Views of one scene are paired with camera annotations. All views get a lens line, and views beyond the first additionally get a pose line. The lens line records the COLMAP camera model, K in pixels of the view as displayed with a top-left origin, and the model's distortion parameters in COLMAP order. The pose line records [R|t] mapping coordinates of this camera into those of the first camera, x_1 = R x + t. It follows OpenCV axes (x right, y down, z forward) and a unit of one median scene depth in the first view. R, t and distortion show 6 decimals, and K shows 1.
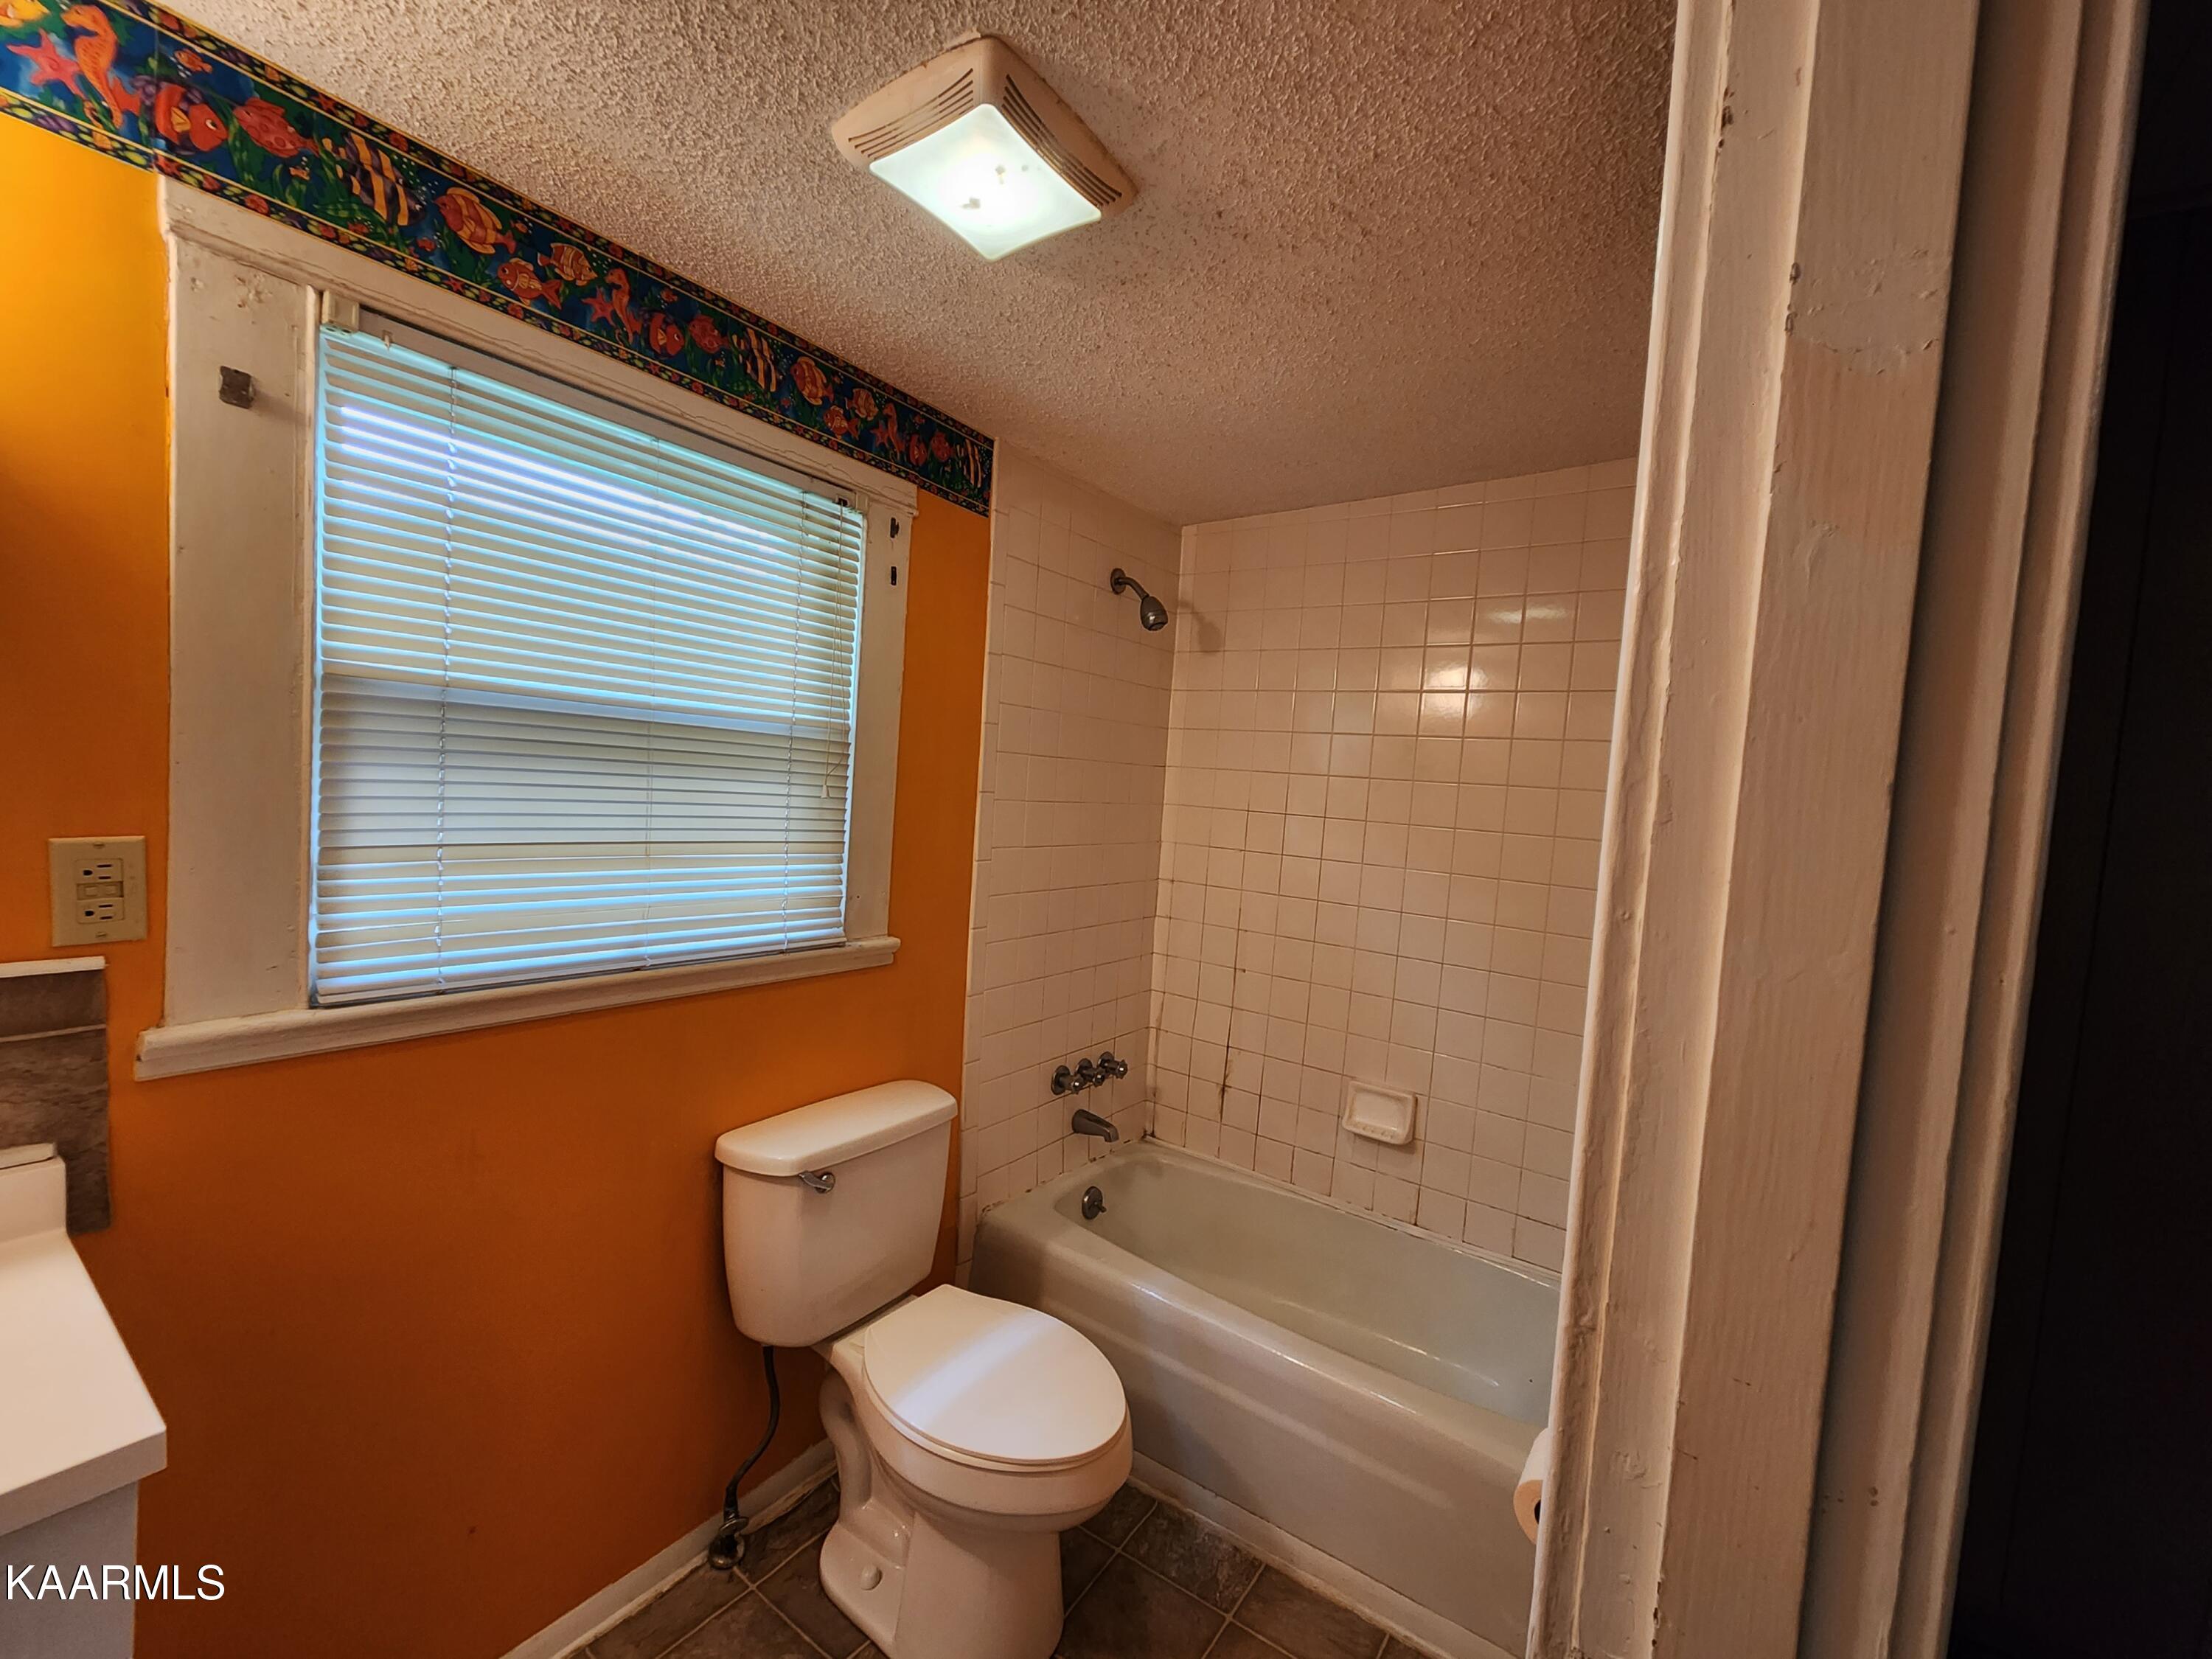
lens RADIAL K [[910.6, 0, 1111.6], [0, 910.6, 833.3], [0, 0, 1]] dist [0.000067, 0.000593]
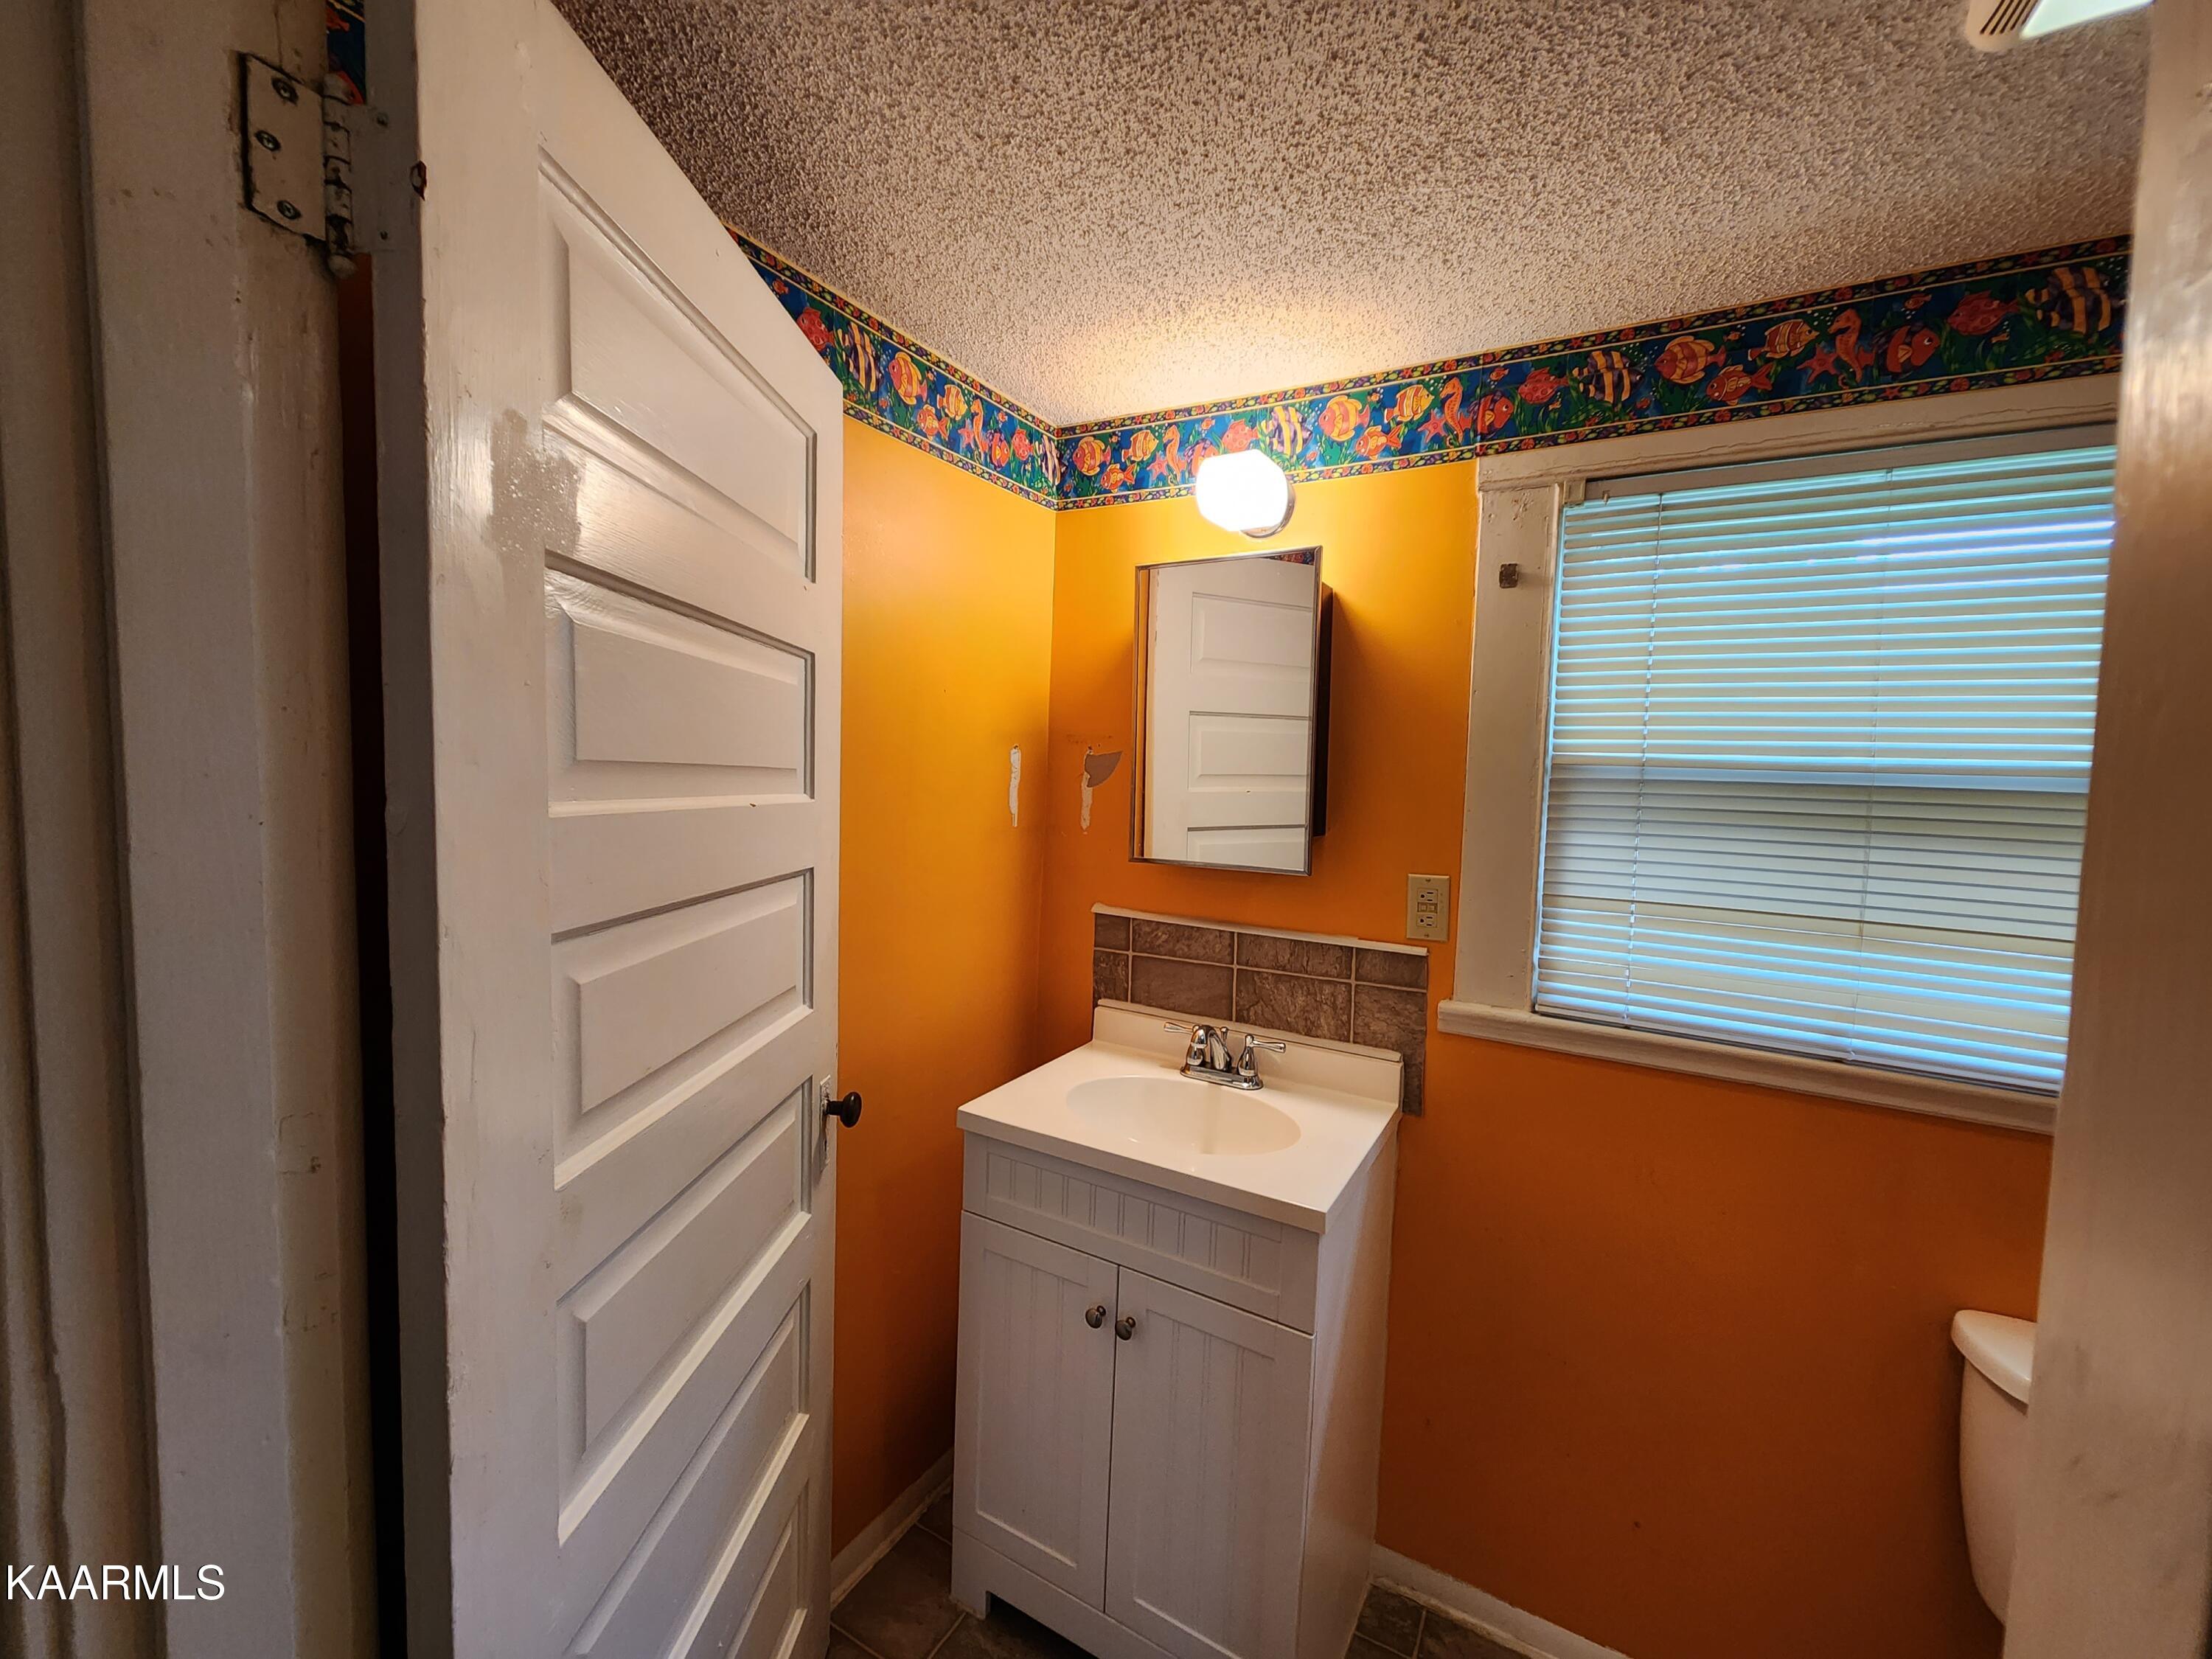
lens RADIAL K [[910.6, 0, 1111.2], [0, 910.6, 832.8], [0, 0, 1]] dist [0.000067, 0.000593]
pose [[0.087567, 0.011246, -0.996095, 0.406234], [-0.078864, 0.996876, 0.004322, -0.029219], [0.993032, 0.078177, 0.088181, 0.243282]]
